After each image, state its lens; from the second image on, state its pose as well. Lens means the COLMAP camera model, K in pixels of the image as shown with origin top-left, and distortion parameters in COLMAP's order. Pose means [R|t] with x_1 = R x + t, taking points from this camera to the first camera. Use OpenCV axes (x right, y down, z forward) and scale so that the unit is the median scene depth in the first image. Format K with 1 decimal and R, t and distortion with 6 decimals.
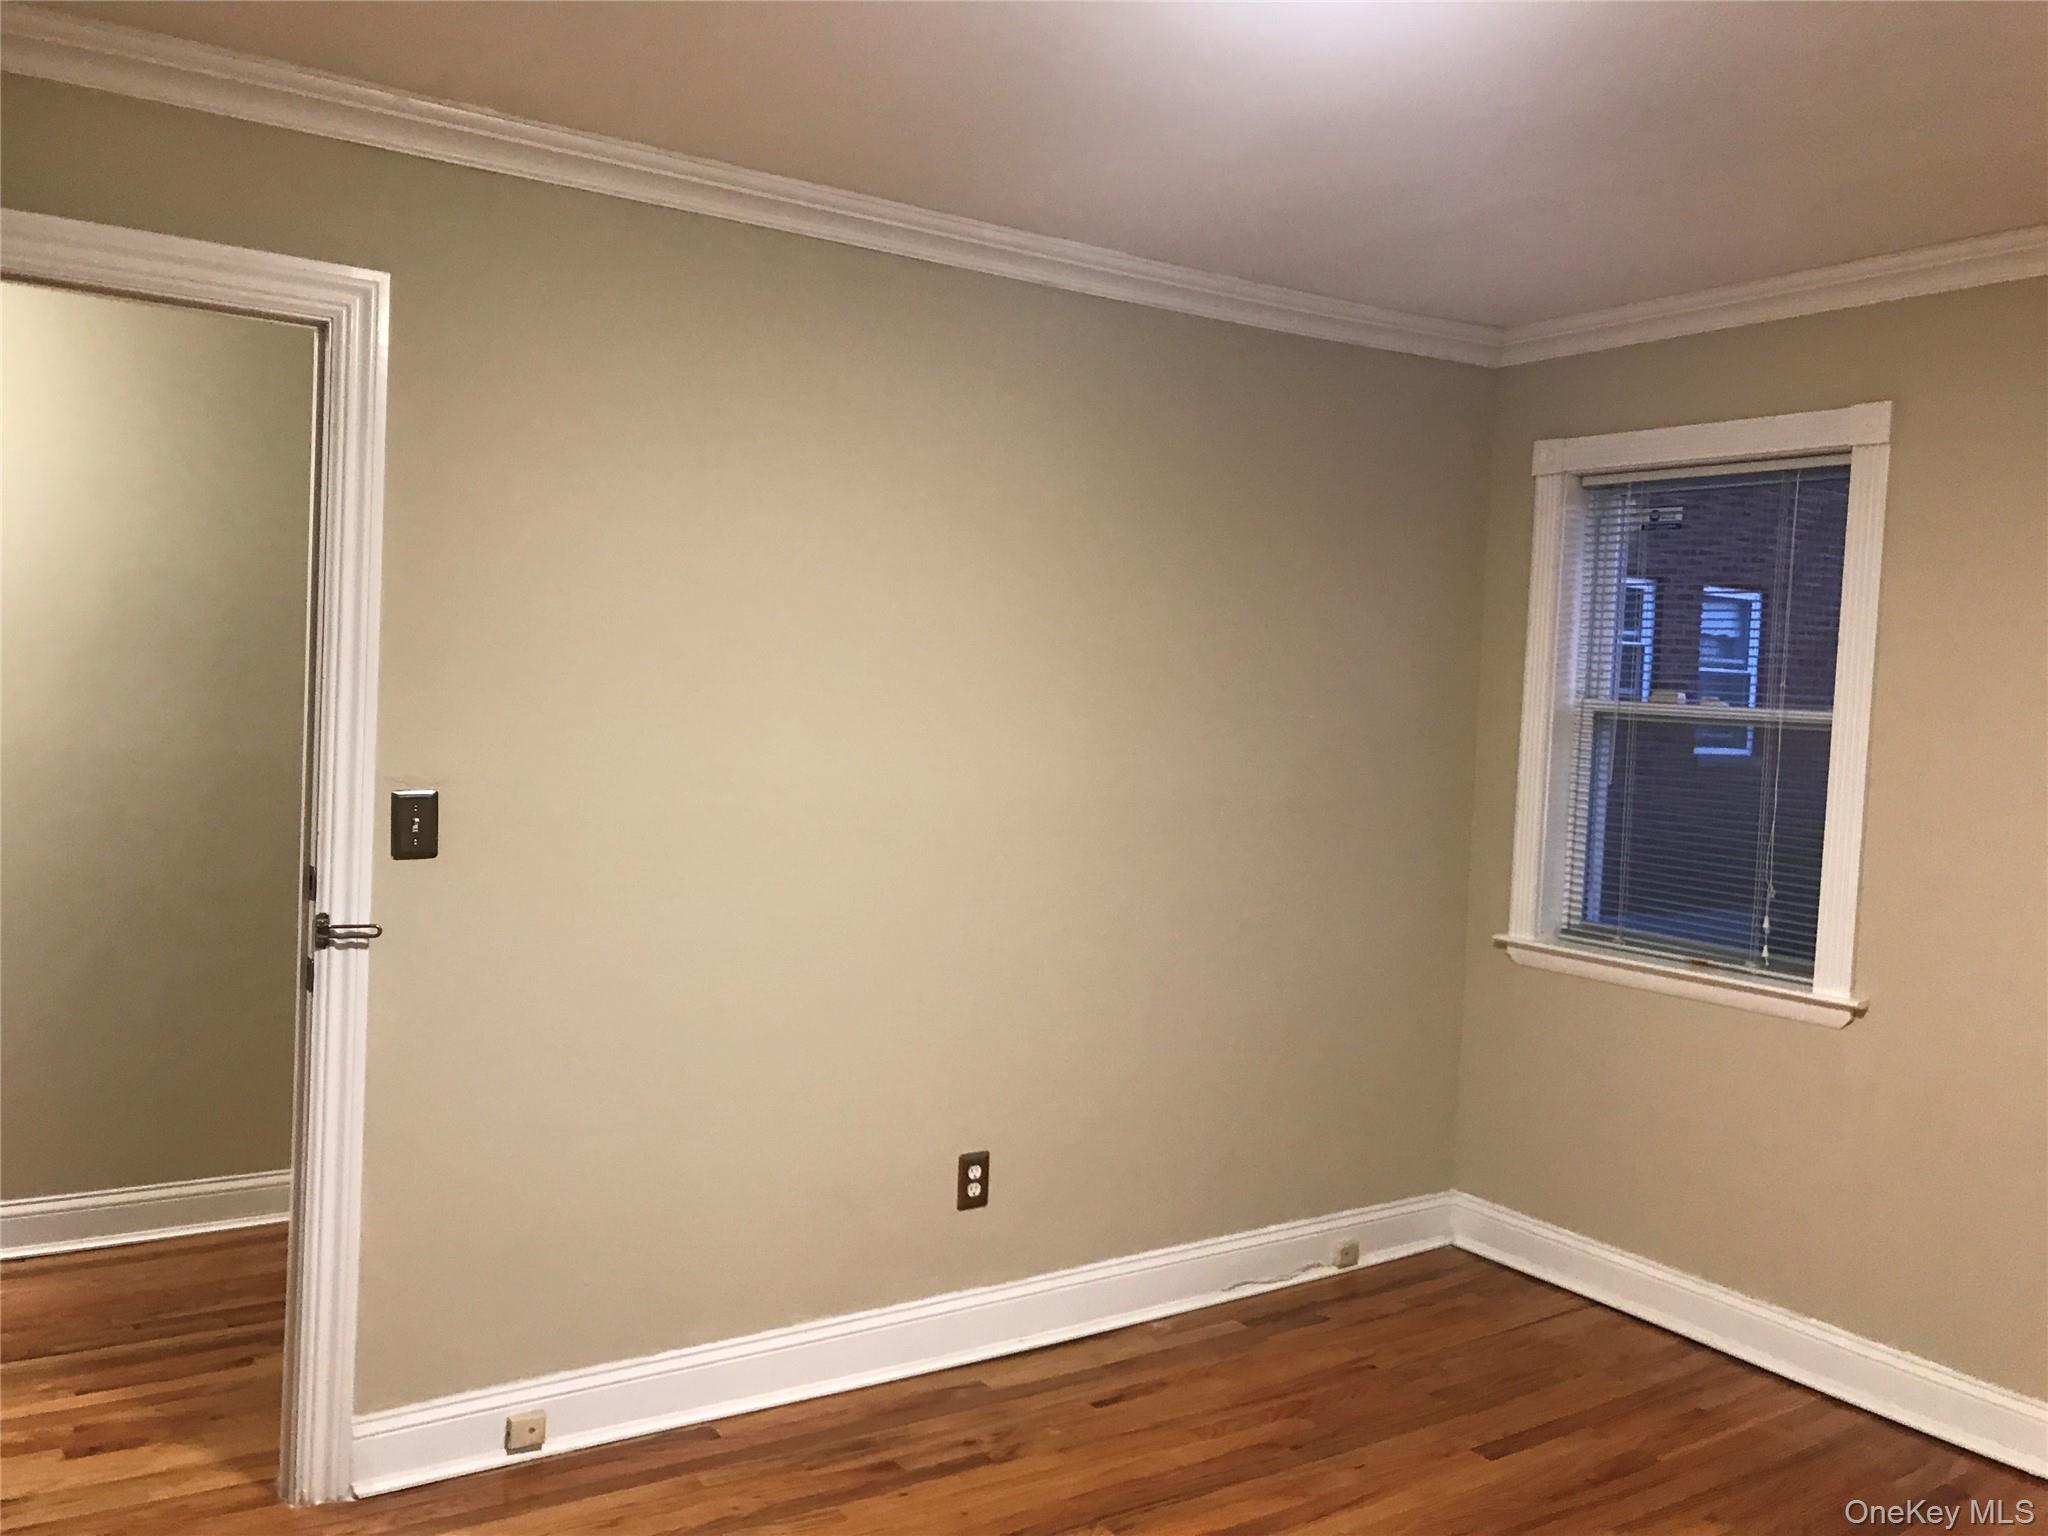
lens RADIAL K [[1697.5, 0, 1014.2], [0, 1697.5, 760.5], [0, 0, 1]] dist [-0.004829, 0.044306]
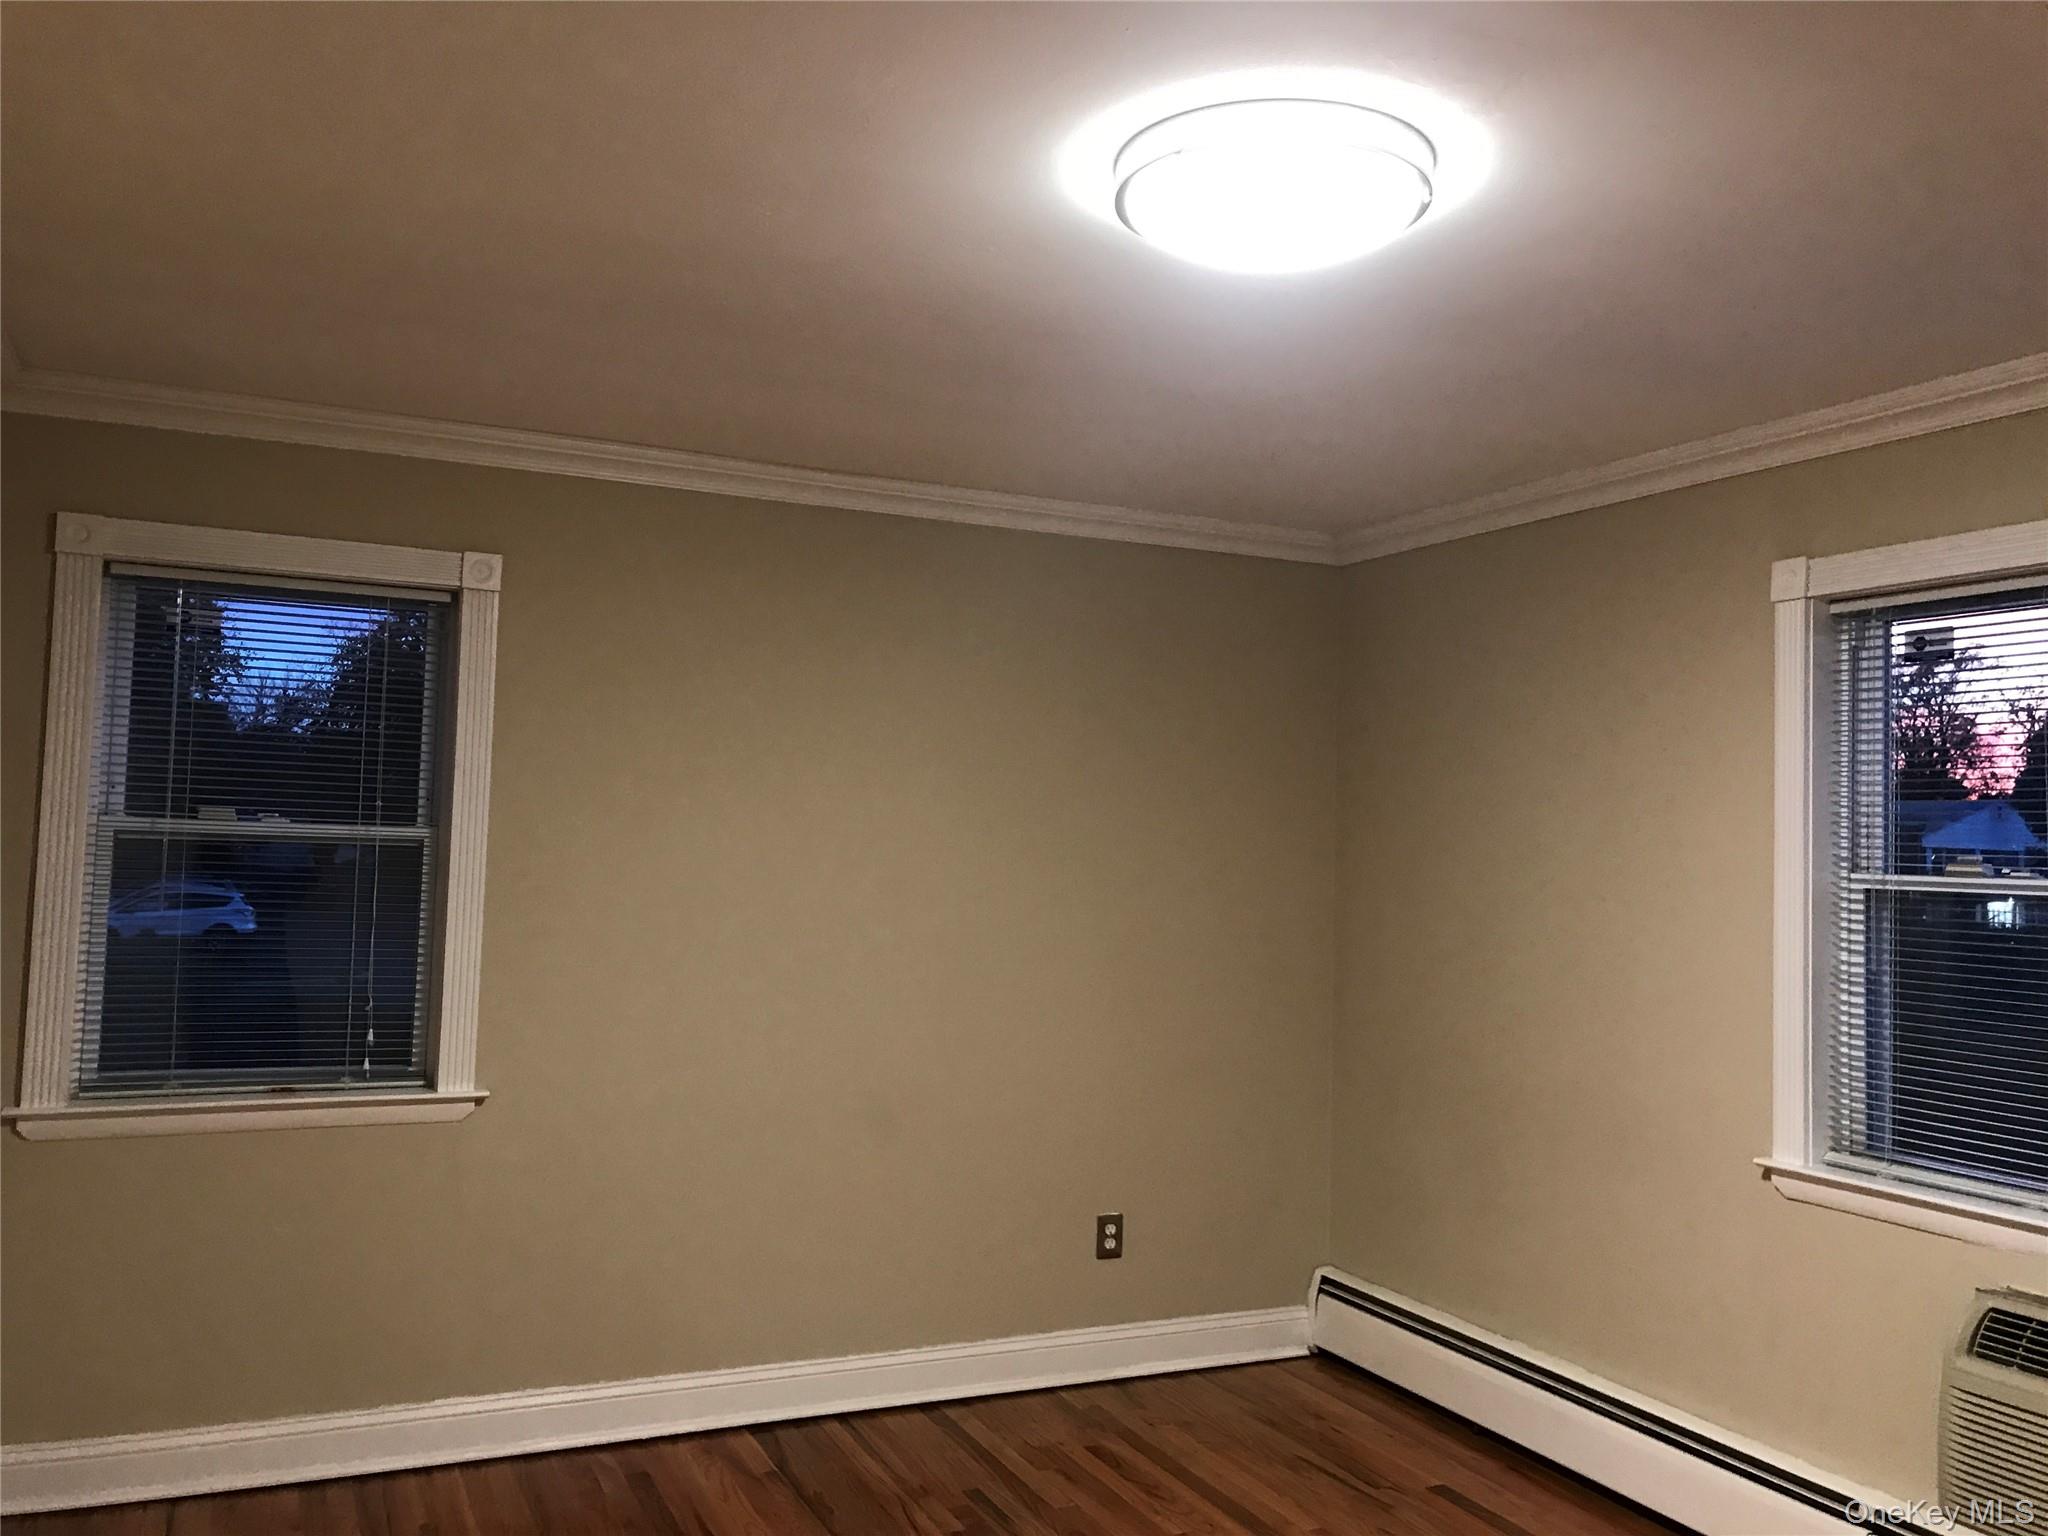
lens RADIAL K [[1697.5, 0, 1014.2], [0, 1697.5, 760.5], [0, 0, 1]] dist [-0.004829, 0.044306]
pose [[0.152935, 0.007583, 0.988207, -0.279261], [0.024412, 0.999636, -0.011449, -0.026691], [-0.987935, 0.025875, 0.152694, 0.250547]]
